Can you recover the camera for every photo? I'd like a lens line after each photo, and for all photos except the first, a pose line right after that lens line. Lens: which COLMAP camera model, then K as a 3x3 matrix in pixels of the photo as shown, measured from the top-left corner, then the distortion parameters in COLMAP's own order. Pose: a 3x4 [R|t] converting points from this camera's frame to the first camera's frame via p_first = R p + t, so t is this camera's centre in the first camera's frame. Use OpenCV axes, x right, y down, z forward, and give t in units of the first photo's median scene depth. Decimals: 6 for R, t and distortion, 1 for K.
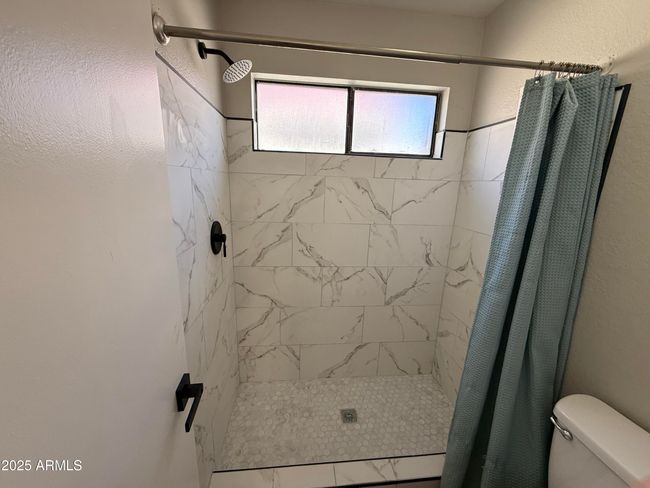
lens RADIAL K [[258.8, 0, 325.0], [0, 258.8, 244.0], [0, 0, 1]] dist [-0.000047, -0.000026]
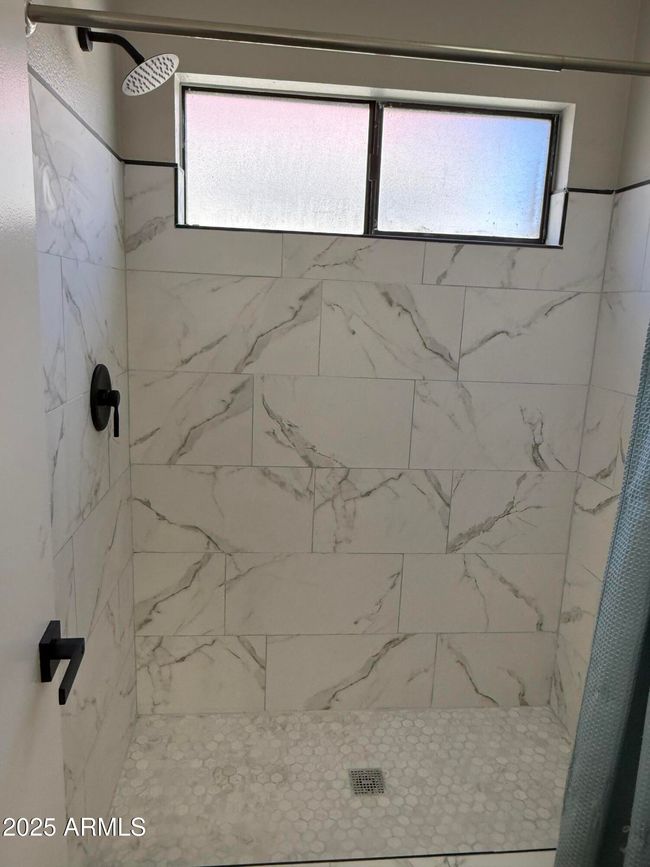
lens RADIAL K [[622.3, 0, 334.7], [0, 622.3, 431.6], [0, 0, 1]] dist [-0.001001, 0.000257]
pose [[0.999954, 0.009424, -0.001547, 0.028787], [-0.009472, 0.999363, -0.034415, 0.063287], [0.001221, 0.034428, 0.999406, -0.160438]]
